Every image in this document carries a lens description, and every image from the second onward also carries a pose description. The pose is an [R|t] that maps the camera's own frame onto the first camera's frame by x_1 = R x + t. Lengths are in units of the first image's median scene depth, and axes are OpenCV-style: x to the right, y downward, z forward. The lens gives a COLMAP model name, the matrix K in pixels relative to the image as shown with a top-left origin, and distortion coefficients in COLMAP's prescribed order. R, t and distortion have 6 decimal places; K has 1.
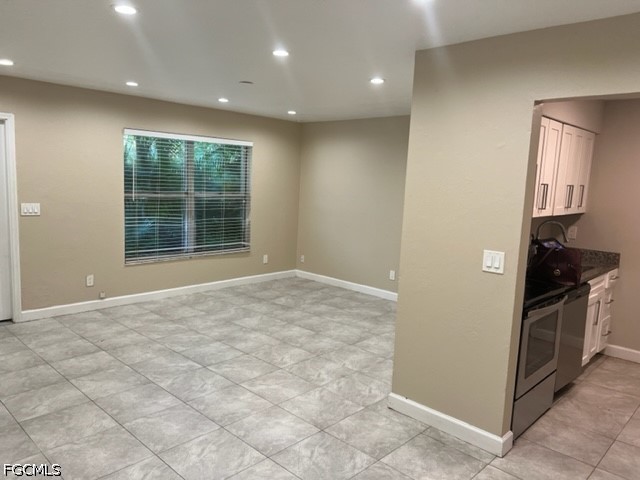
lens RADIAL K [[483.8, 0, 322.0], [0, 483.8, 241.0], [0, 0, 1]] dist [0.030995, -0.015534]
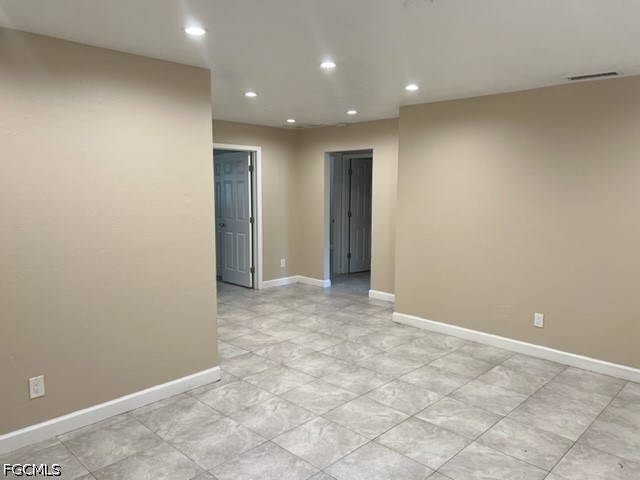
lens RADIAL K [[483.8, 0, 318.3], [0, 483.8, 238.2], [0, 0, 1]] dist [0.030995, -0.015534]
pose [[-0.998884, -0.046638, 0.007392, -0.074850], [-0.043455, 0.969159, 0.242573, -0.230775], [-0.018478, 0.241981, -0.970105, 1.756682]]
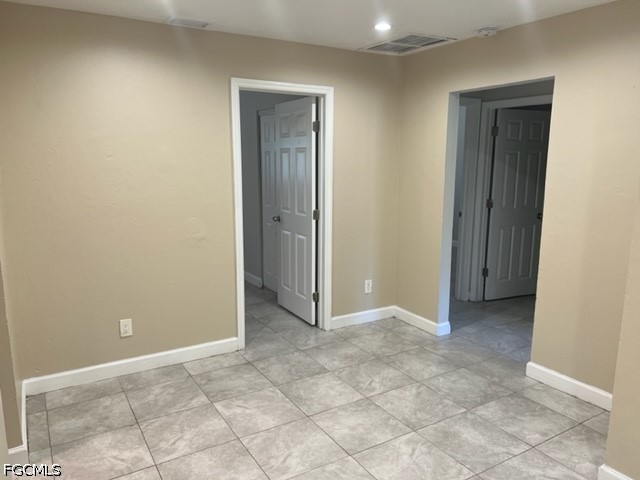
lens RADIAL K [[483.8, 0, 308.8], [0, 483.8, 243.8], [0, 0, 1]] dist [0.030995, -0.015534]
pose [[-0.959552, -0.090174, 0.266700, -0.086227], [-0.000507, 0.947869, 0.318661, -0.131368], [-0.281532, 0.305637, -0.909575, 1.017165]]
